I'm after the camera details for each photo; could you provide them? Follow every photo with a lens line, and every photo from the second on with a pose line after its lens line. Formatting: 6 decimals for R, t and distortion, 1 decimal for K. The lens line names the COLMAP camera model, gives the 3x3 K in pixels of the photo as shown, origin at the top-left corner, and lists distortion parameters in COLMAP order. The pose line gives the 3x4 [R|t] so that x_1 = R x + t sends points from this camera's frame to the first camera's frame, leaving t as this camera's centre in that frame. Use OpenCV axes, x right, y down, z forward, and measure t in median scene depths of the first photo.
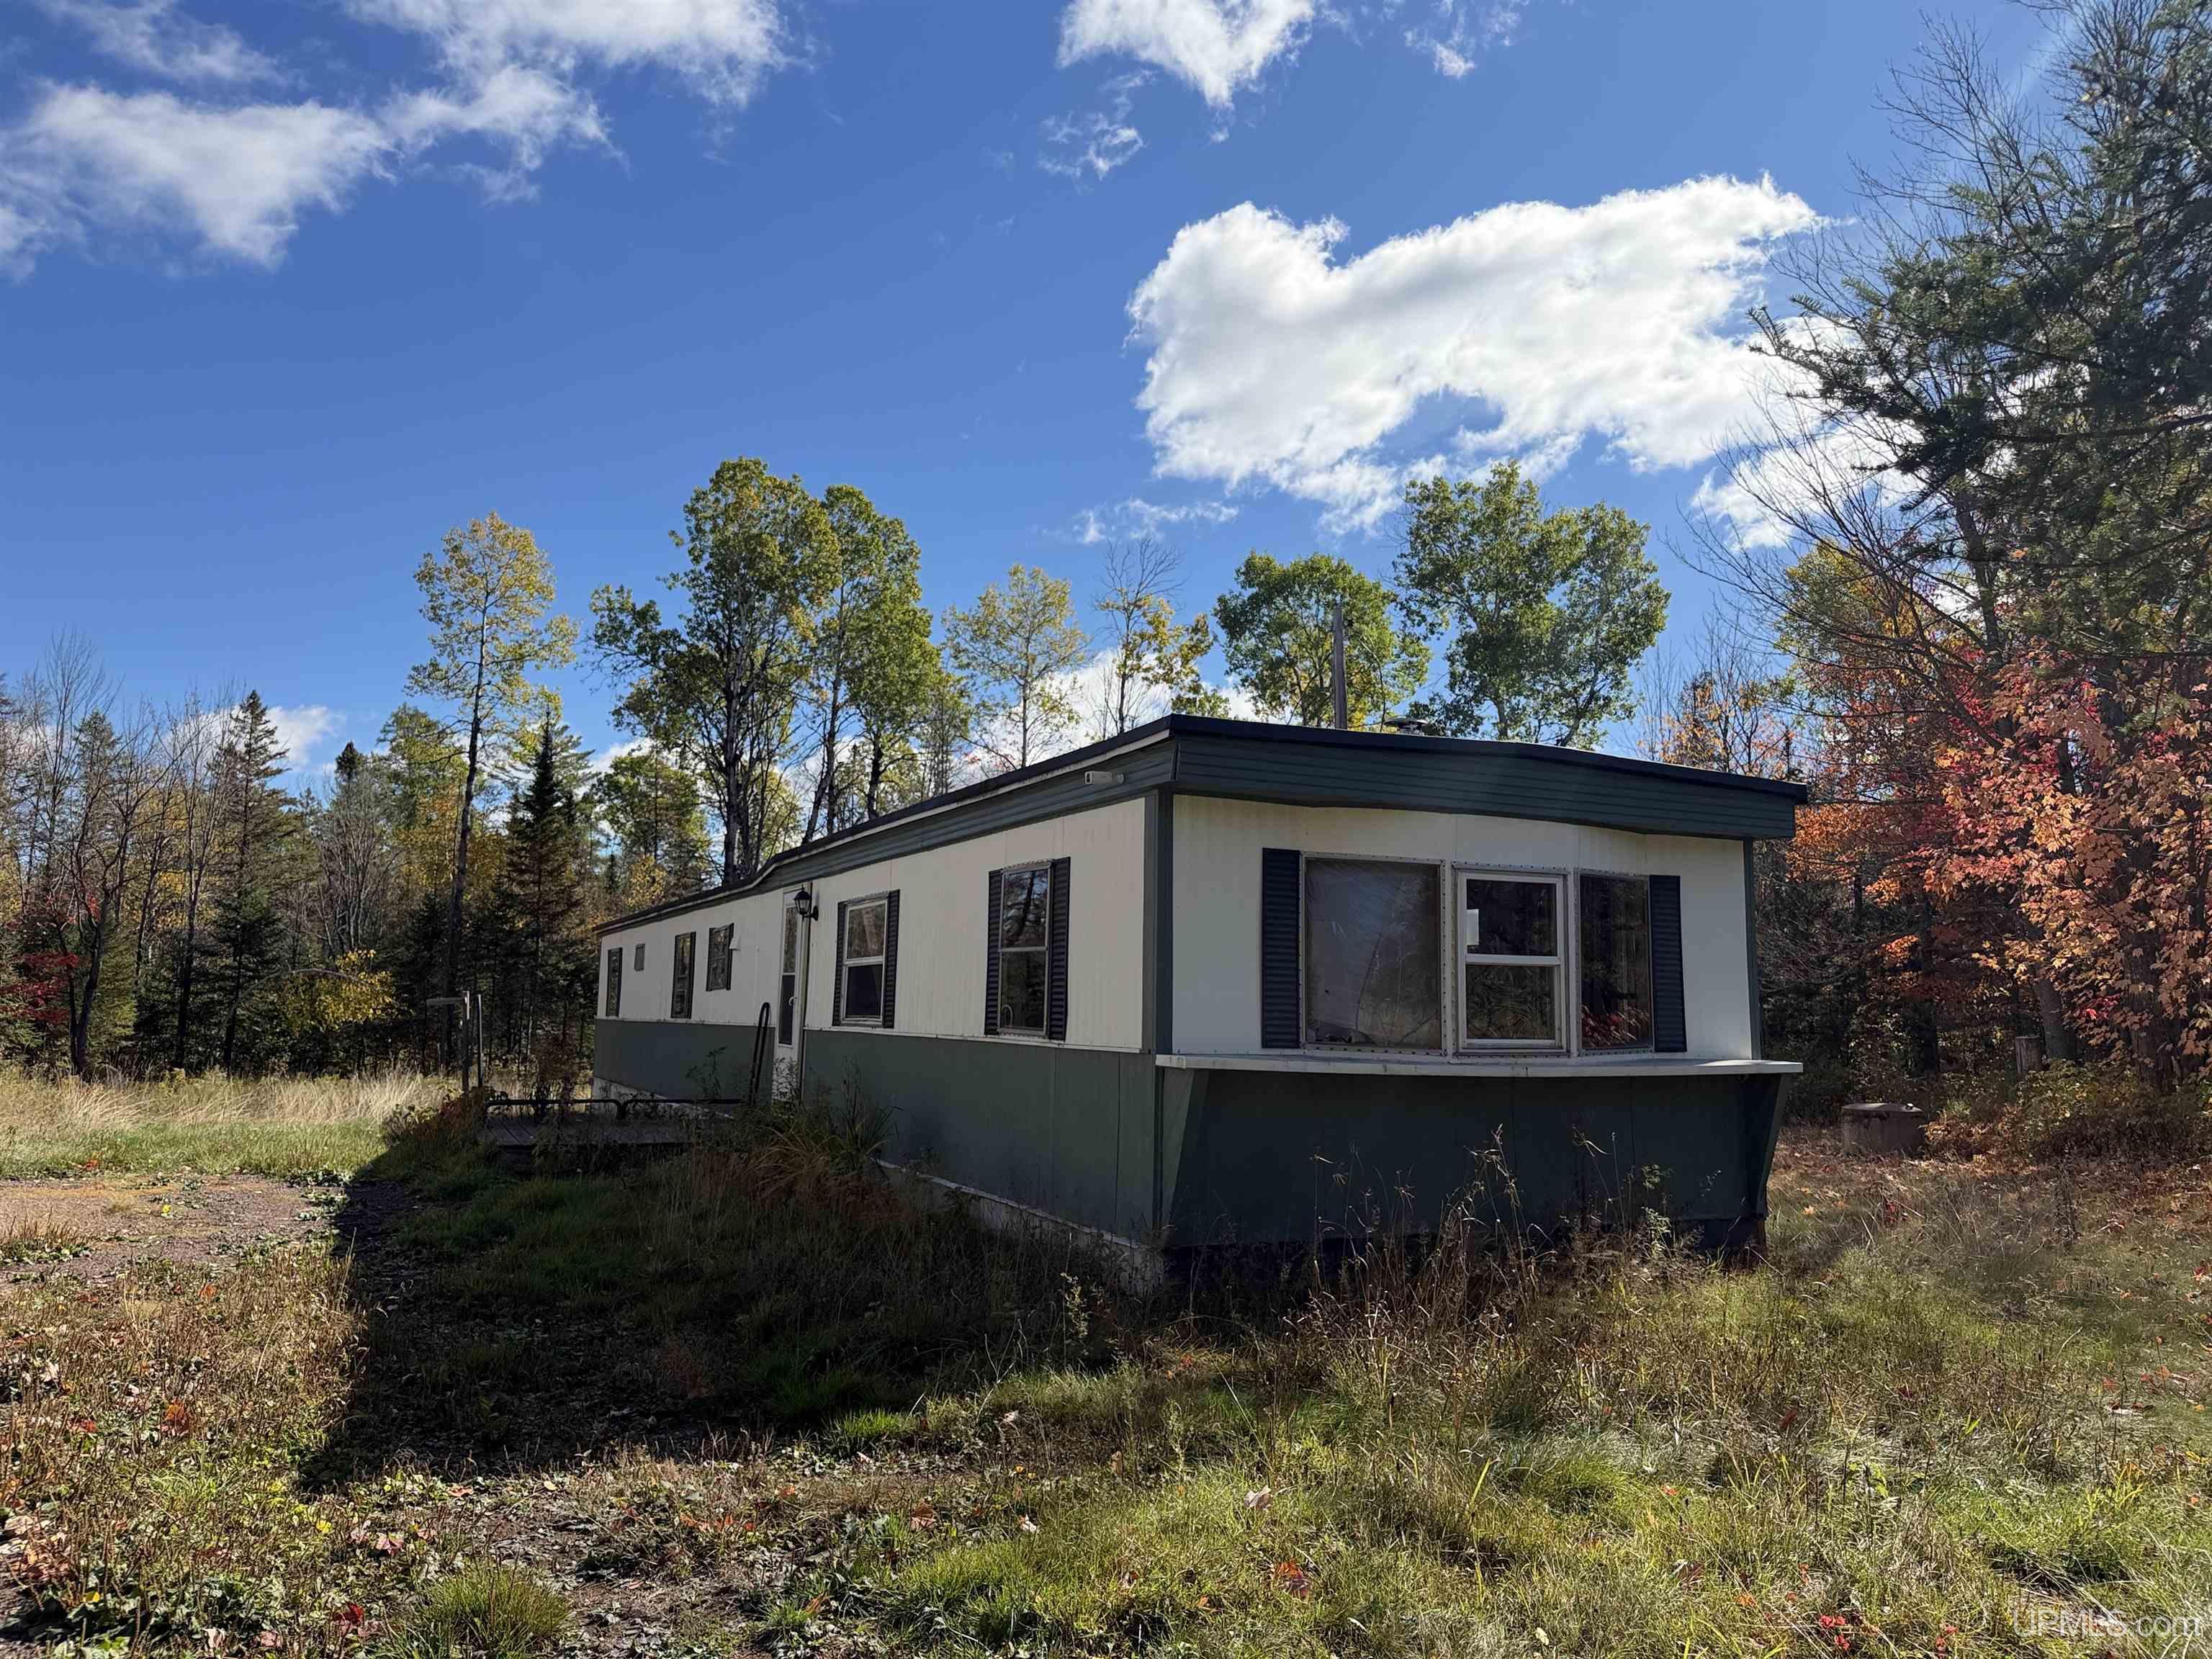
lens RADIAL K [[1551.9, 0, 1112.9], [0, 1551.9, 857.8], [0, 0, 1]] dist [0.075046, -0.086964]
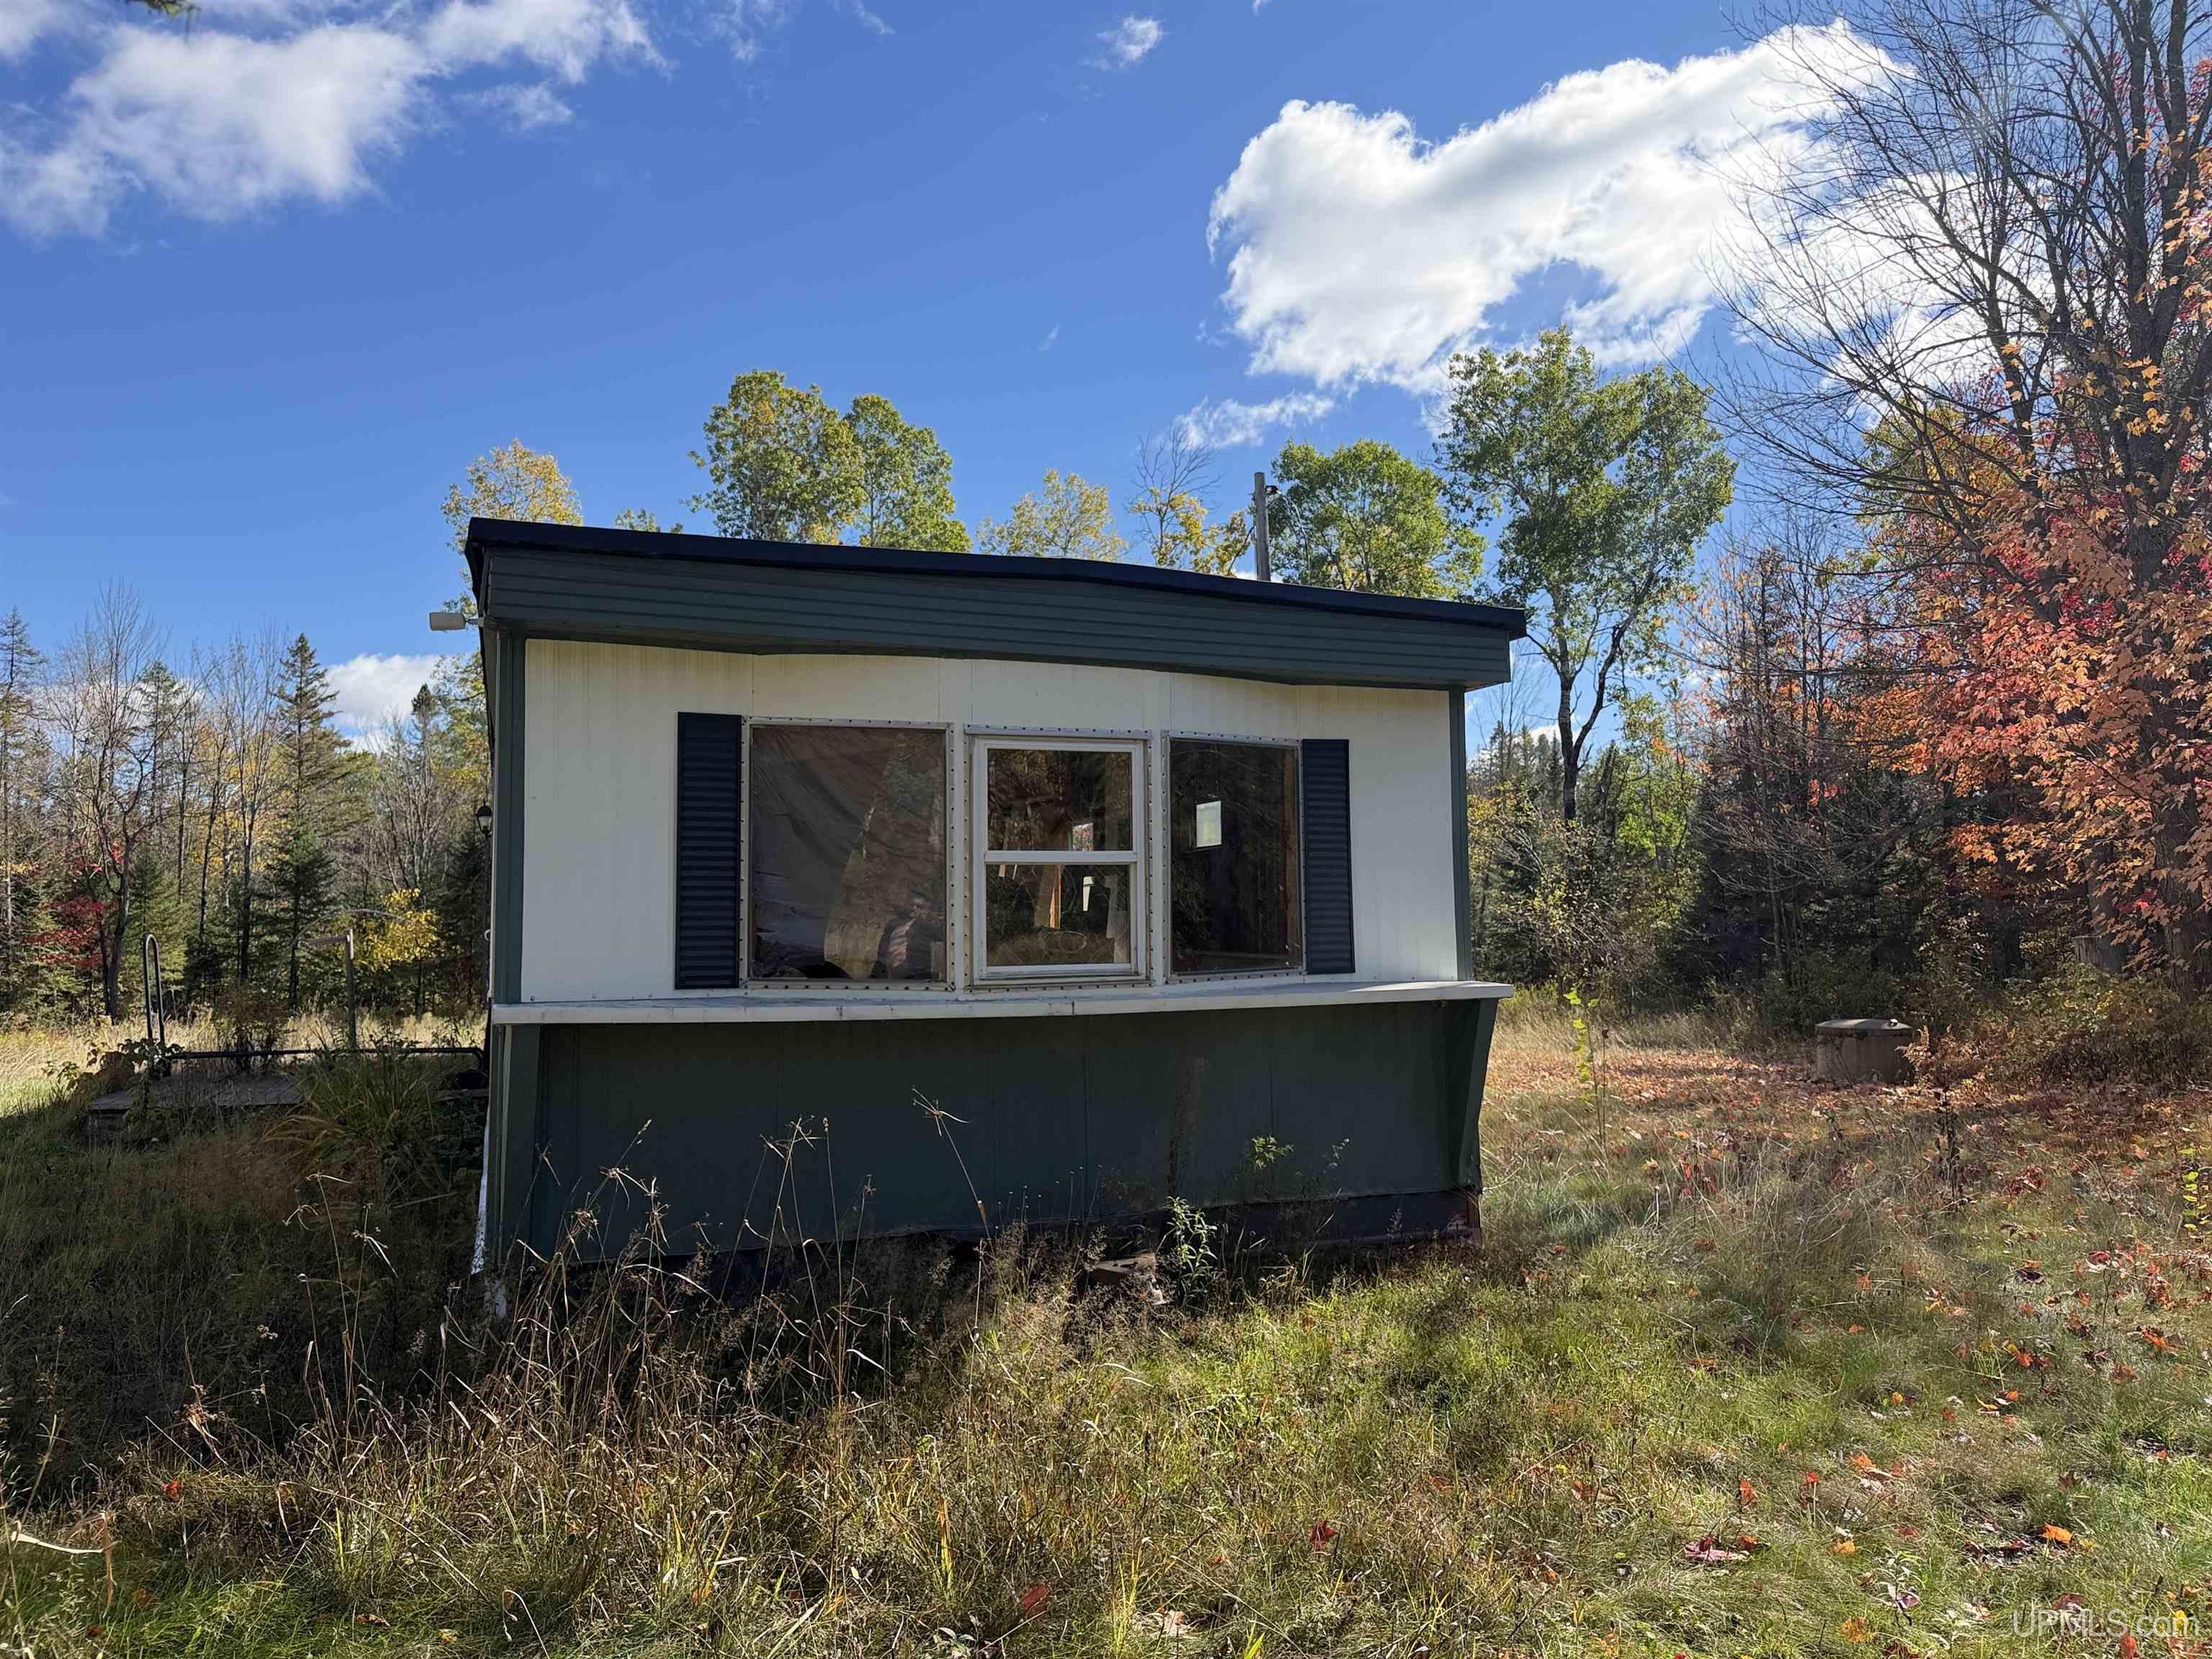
lens RADIAL K [[1551.9, 0, 1113.0], [0, 1551.9, 850.5], [0, 0, 1]] dist [0.075046, -0.086964]
pose [[0.996420, -0.029057, -0.079394, 0.055608], [0.032640, 0.998488, 0.044219, 0.005060], [0.077989, -0.046653, 0.995862, 0.045277]]
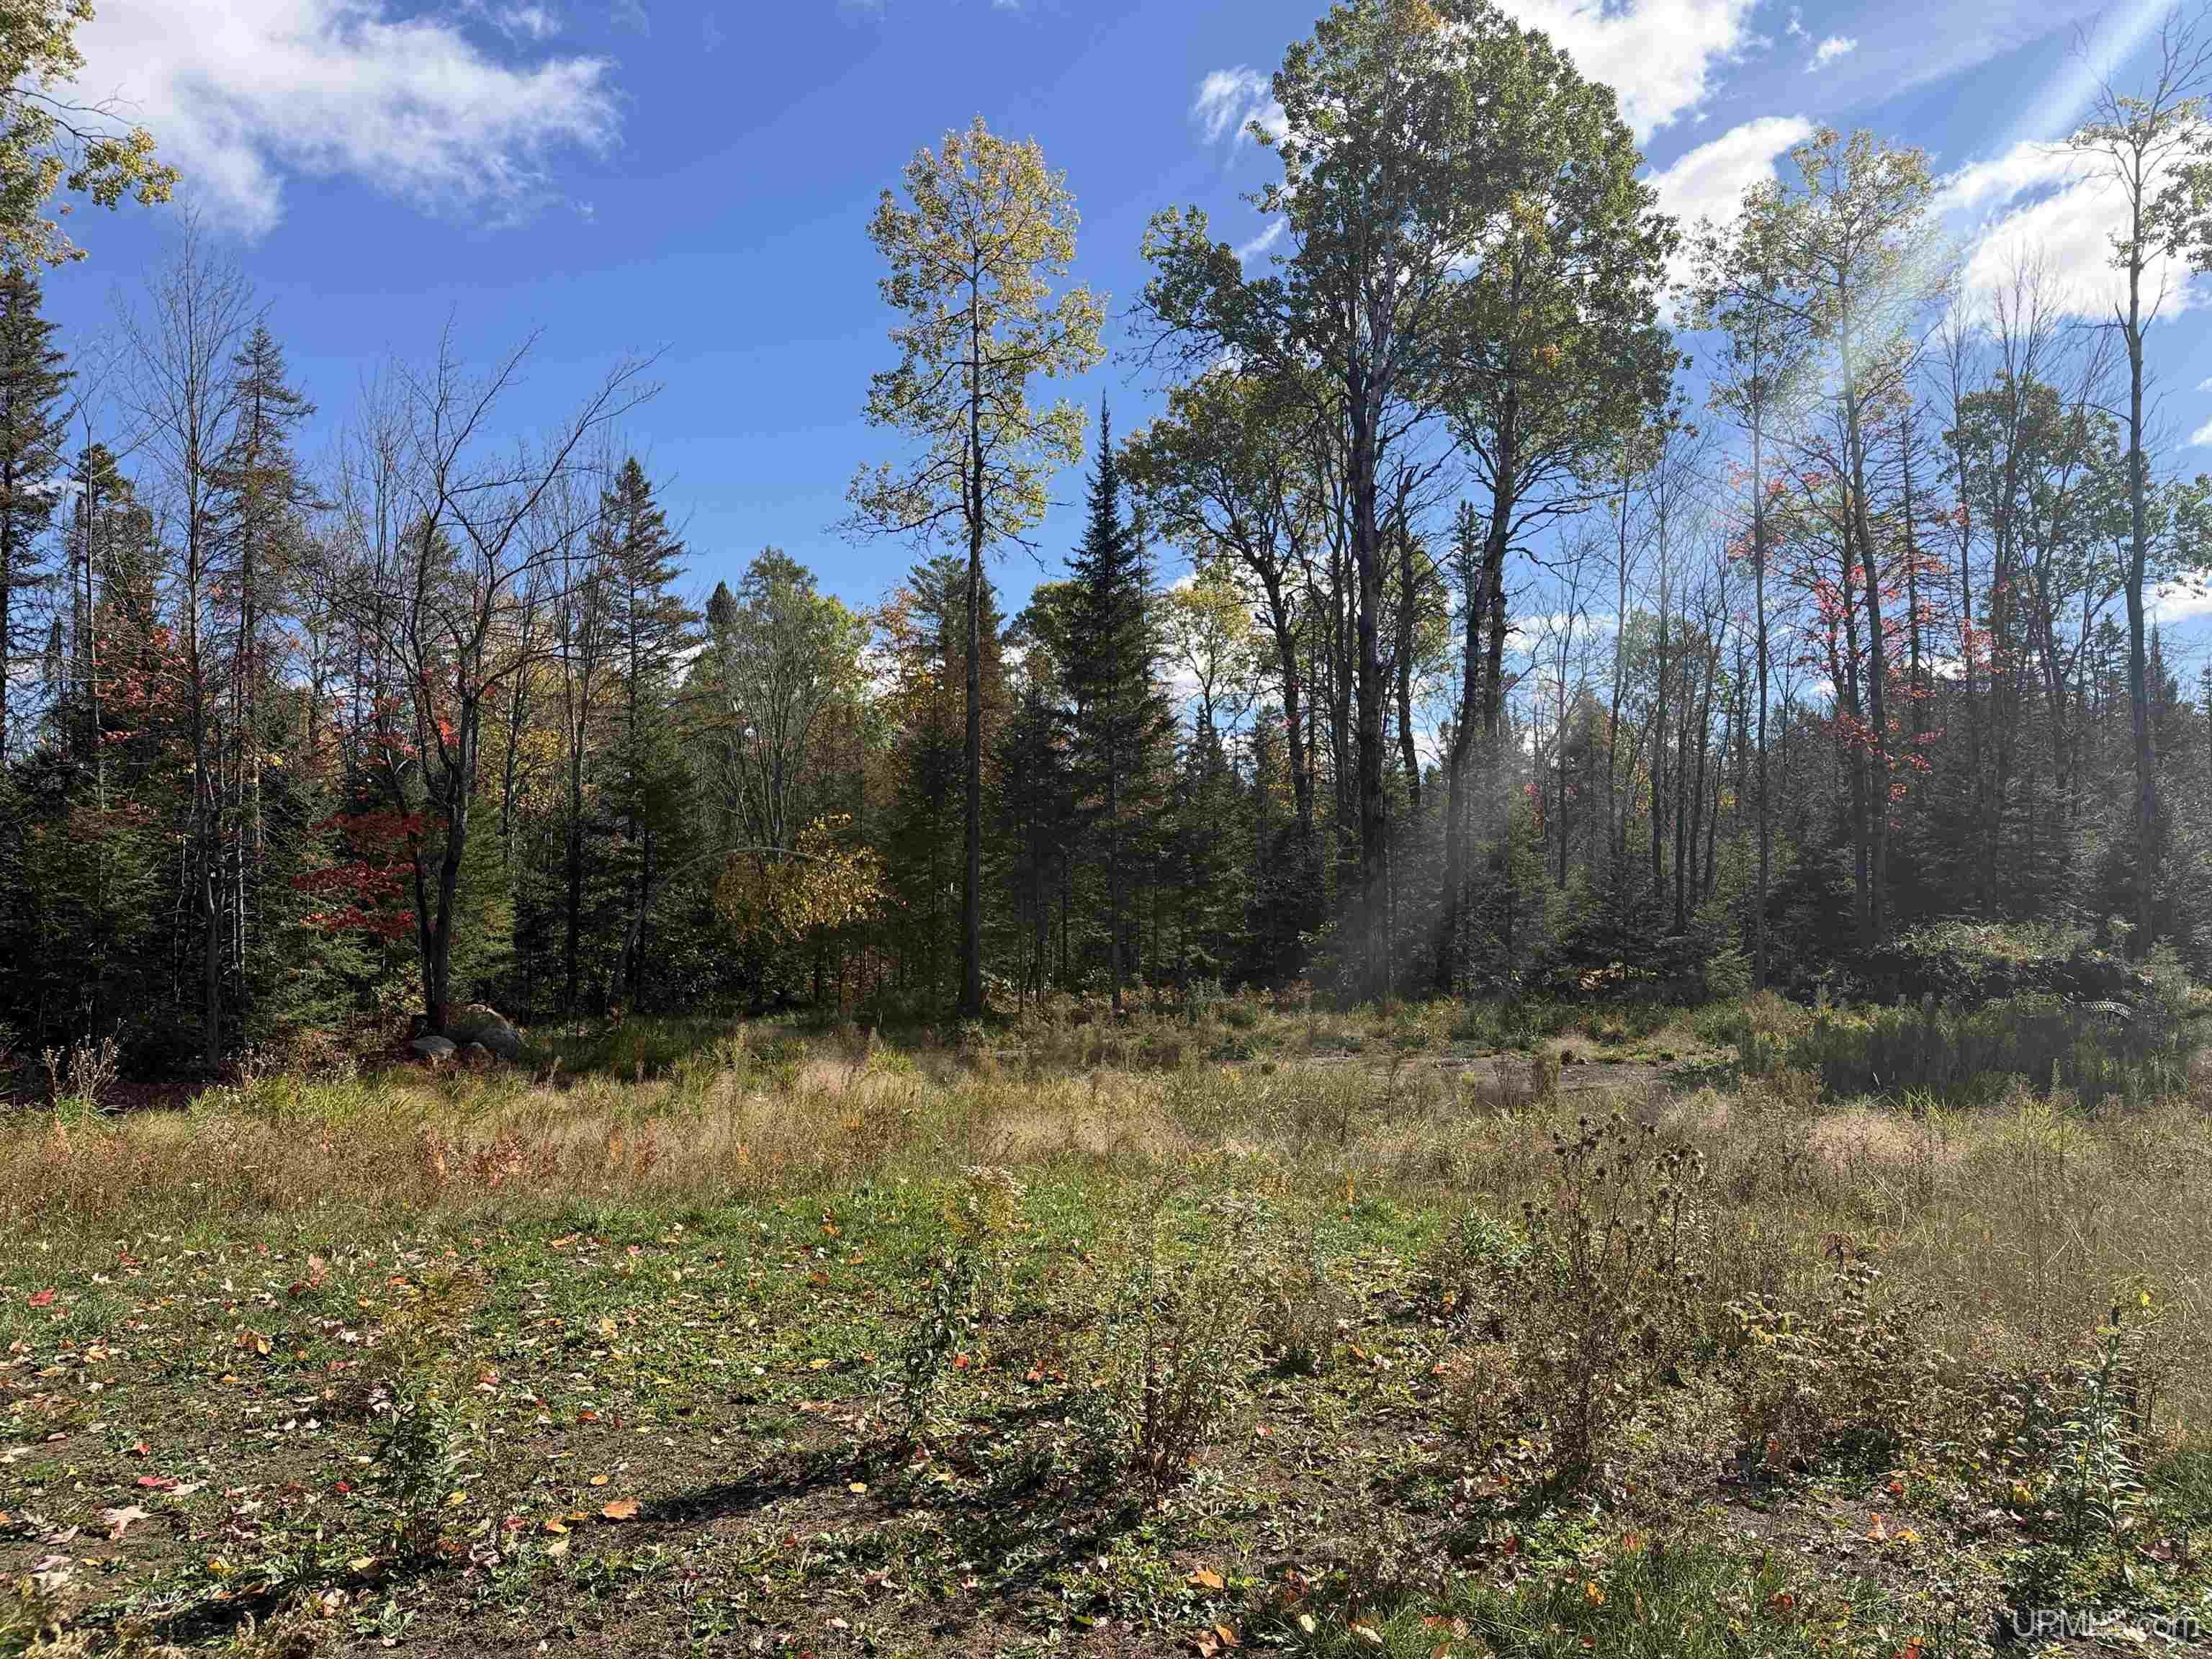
lens RADIAL K [[1551.9, 0, 1105.0], [0, 1551.9, 850.3], [0, 0, 1]] dist [0.075046, -0.086964]
pose [[0.984963, -0.024828, -0.170973, -0.281684], [0.034724, 0.997875, 0.055135, 0.045149], [0.169241, -0.060243, 0.983732, 0.428252]]
